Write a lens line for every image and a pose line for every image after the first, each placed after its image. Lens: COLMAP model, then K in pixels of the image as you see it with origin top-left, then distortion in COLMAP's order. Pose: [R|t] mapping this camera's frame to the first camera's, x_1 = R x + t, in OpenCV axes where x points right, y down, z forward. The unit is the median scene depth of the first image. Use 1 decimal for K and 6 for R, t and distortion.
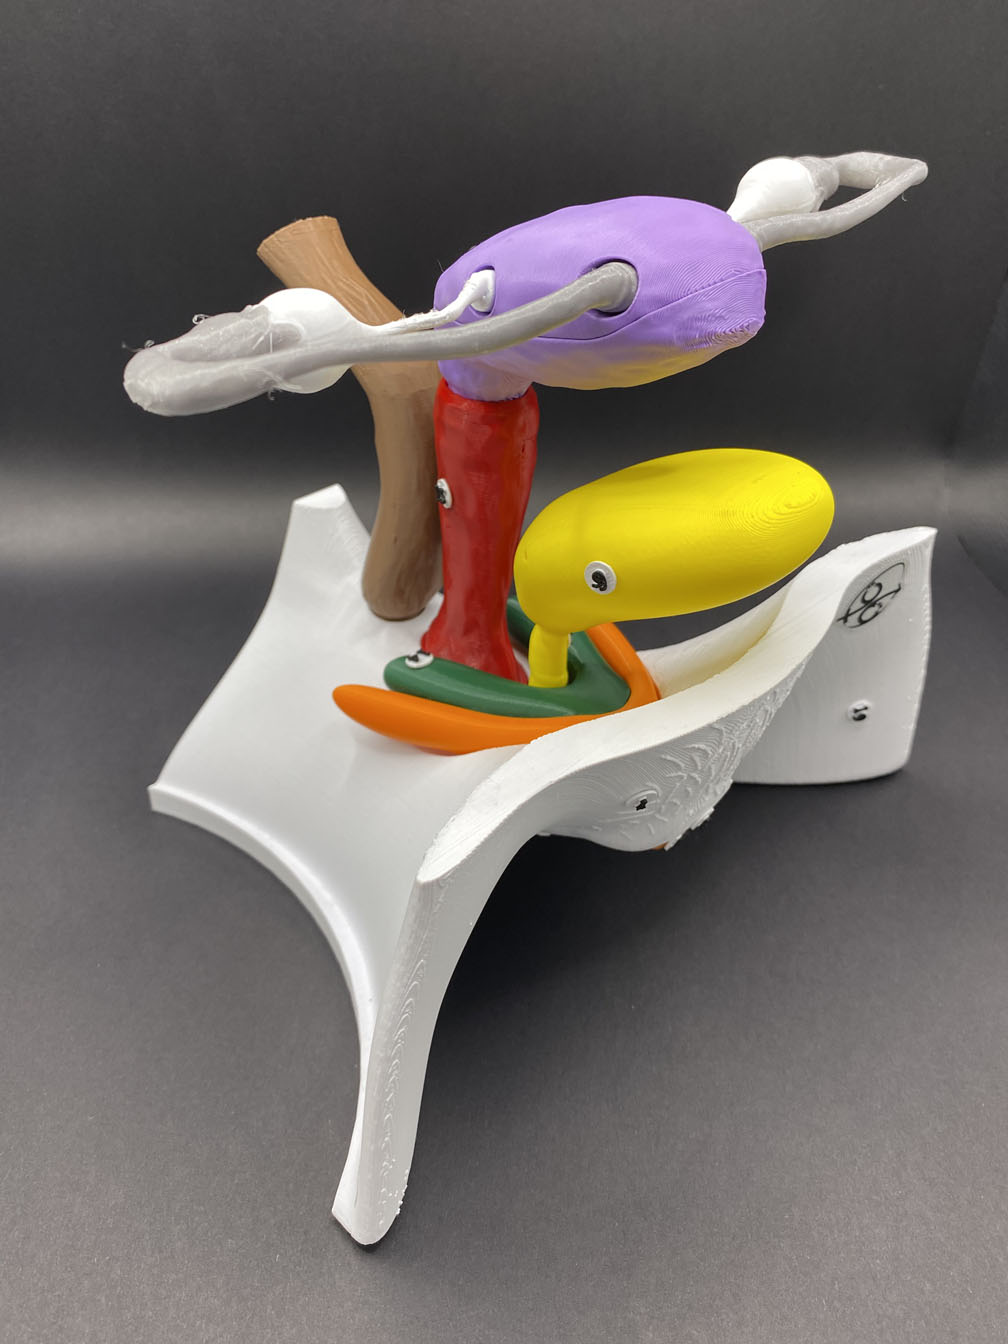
lens RADIAL K [[1143.1, 0, 497.3], [0, 1143.1, 676.6], [0, 0, 1]] dist [-0.002436, 0.016227]
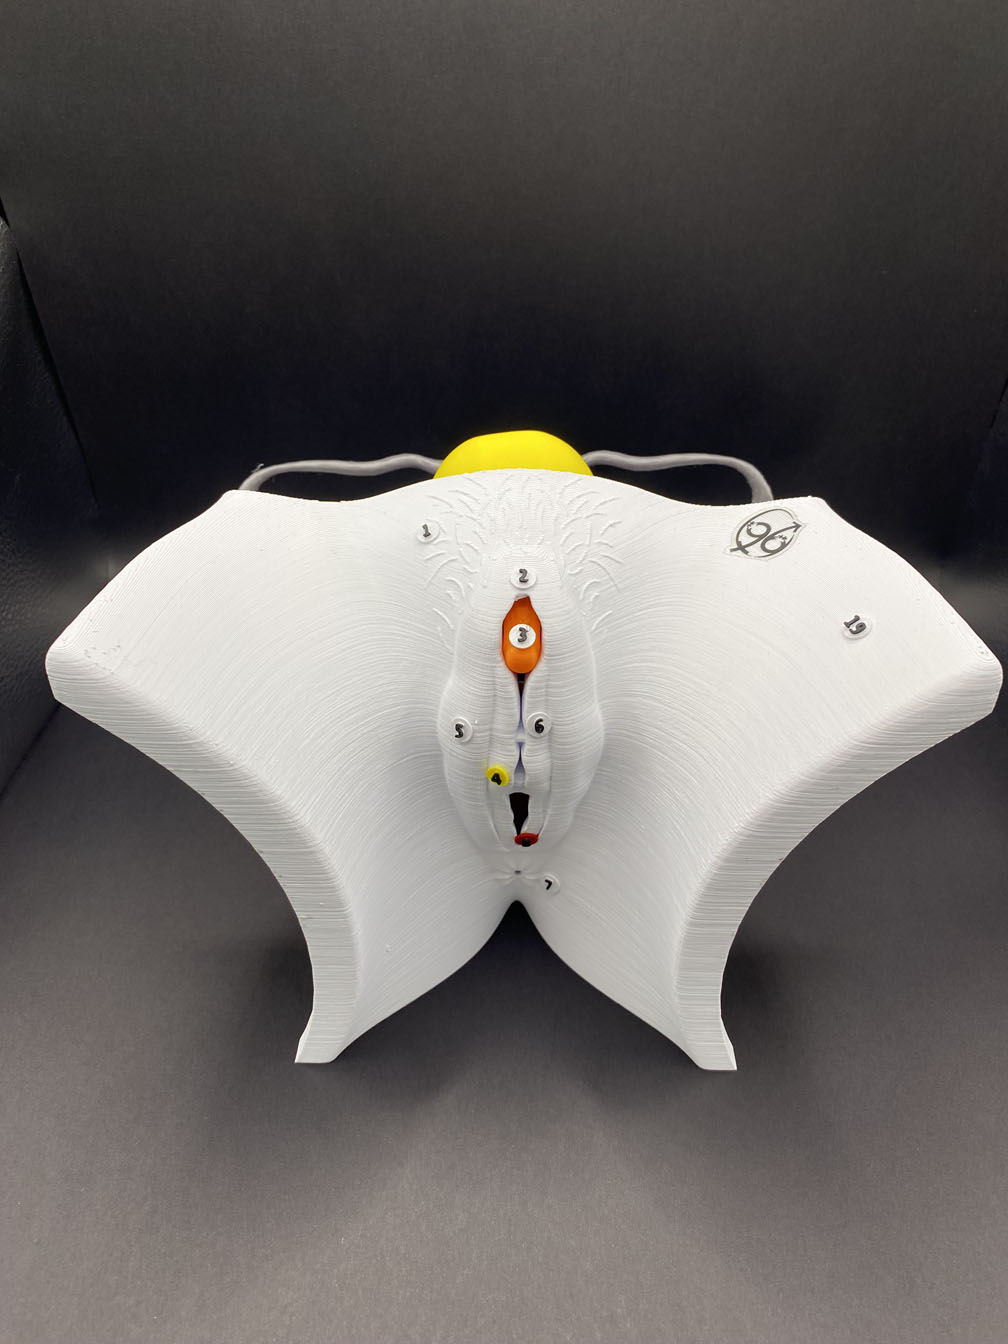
lens RADIAL K [[1022.7, 0, 512.1], [0, 1022.7, 667.2], [0, 0, 1]] dist [-0.008310, 0.033488]
pose [[0.997369, 0.033294, -0.064395, 0.051655], [-0.034079, 0.999357, -0.011131, -0.133622], [0.063983, 0.013296, 0.997862, -0.150650]]
